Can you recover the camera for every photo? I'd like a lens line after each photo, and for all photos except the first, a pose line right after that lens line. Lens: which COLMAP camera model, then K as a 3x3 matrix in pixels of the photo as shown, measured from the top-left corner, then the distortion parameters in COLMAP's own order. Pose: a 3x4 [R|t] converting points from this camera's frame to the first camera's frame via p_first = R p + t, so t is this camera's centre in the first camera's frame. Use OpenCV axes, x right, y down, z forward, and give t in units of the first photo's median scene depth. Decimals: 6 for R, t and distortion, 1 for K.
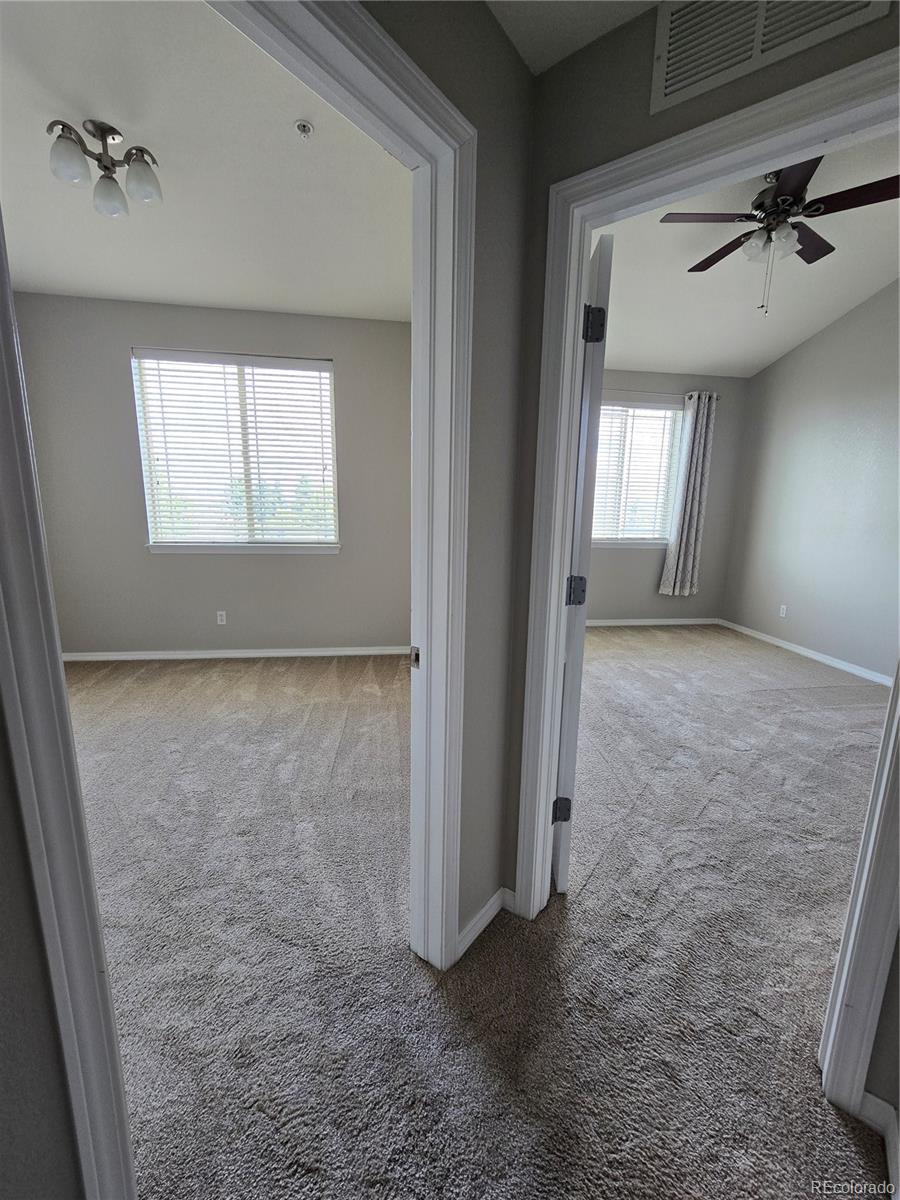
lens RADIAL K [[489.9, 0, 455.2], [0, 489.9, 603.1], [0, 0, 1]] dist [-0.002839, 0.001061]
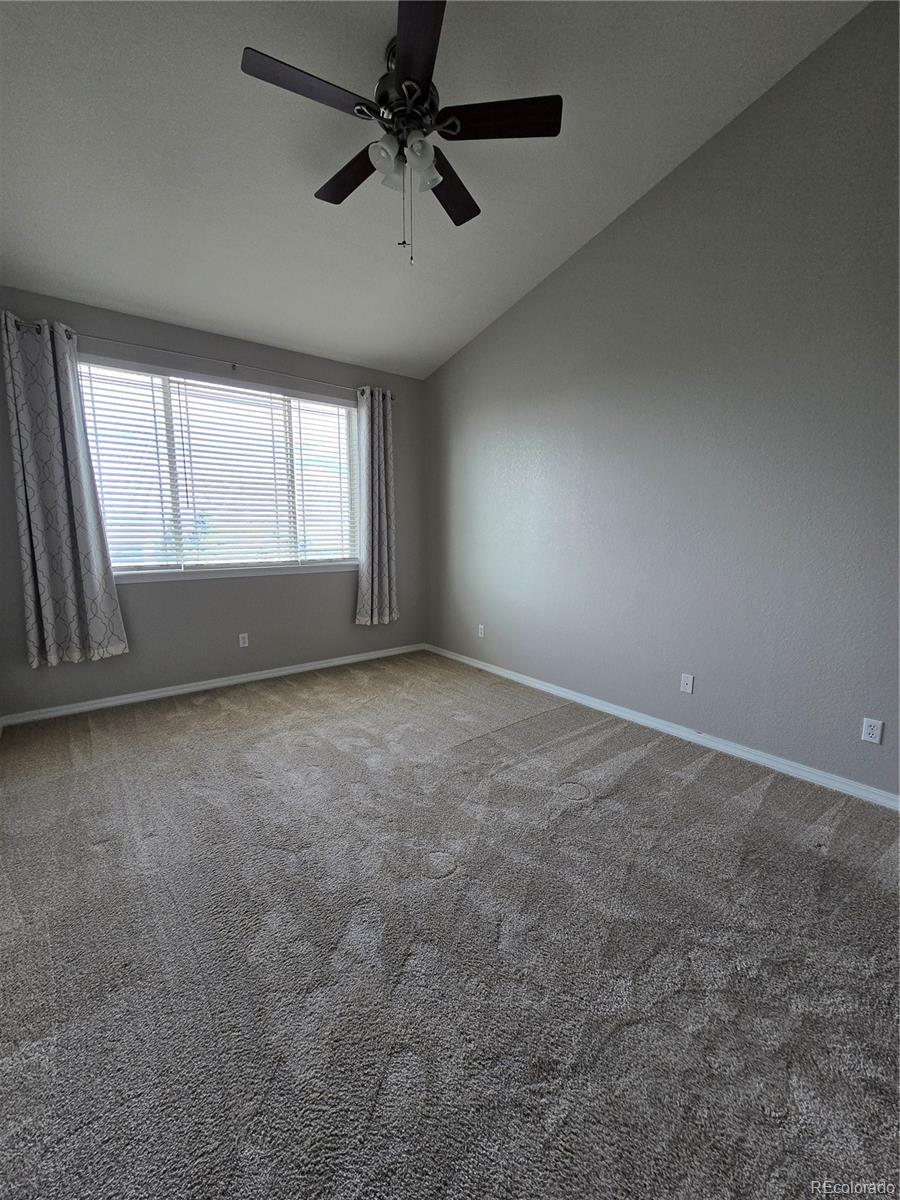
lens RADIAL K [[489.9, 0, 455.2], [0, 489.9, 603.1], [0, 0, 1]] dist [-0.002839, 0.001061]
pose [[0.859801, -0.093490, 0.501999, 0.172799], [0.110452, 0.993873, -0.004083, -0.039858], [-0.498541, 0.058957, 0.864859, 0.226262]]
